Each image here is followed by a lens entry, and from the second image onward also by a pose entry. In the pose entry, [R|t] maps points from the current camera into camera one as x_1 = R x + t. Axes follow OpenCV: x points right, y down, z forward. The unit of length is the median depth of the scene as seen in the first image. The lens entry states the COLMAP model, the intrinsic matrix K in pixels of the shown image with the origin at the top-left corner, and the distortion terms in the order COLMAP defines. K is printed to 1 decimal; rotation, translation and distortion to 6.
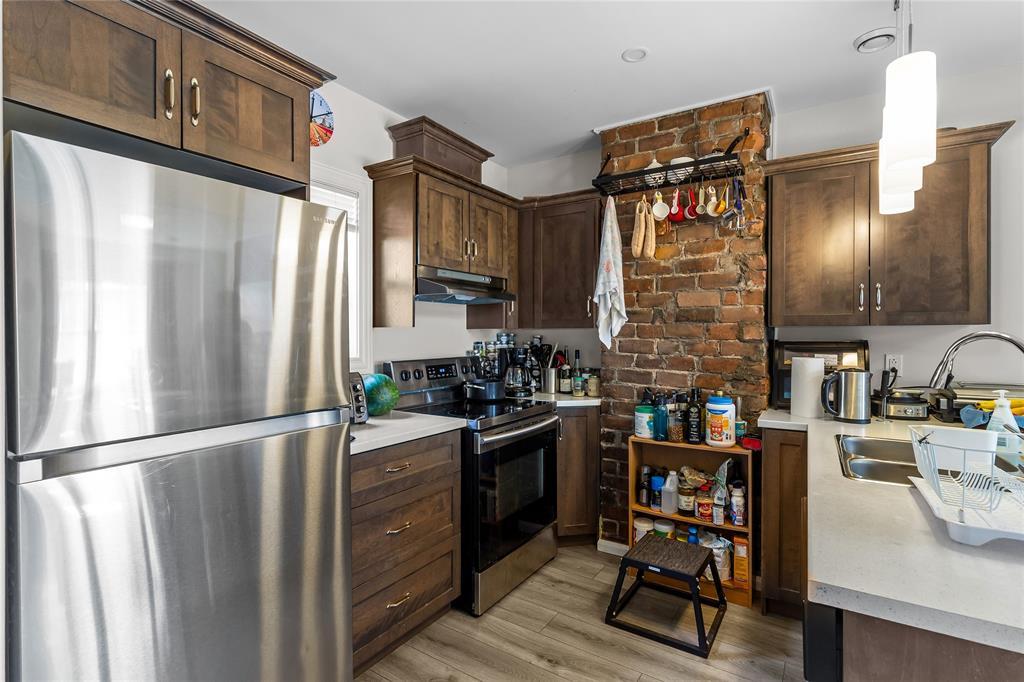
lens RADIAL K [[492.4, 0, 512.7], [0, 492.4, 334.1], [0, 0, 1]] dist [-0.000390, 0.000509]
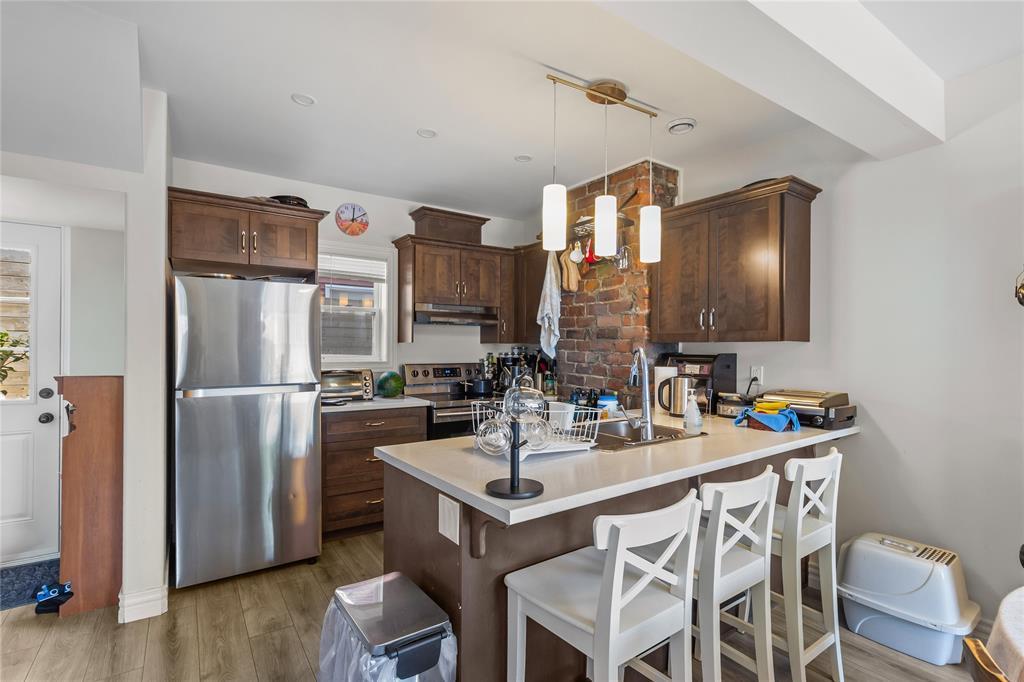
lens RADIAL K [[492.4, 0, 513.4], [0, 492.4, 346.0], [0, 0, 1]] dist [-0.000390, 0.000509]
pose [[0.921336, 0.004328, -0.388744, 0.646256], [-0.004668, 0.999989, 0.000069, -0.004070], [0.388740, 0.001752, 0.921346, -0.297784]]
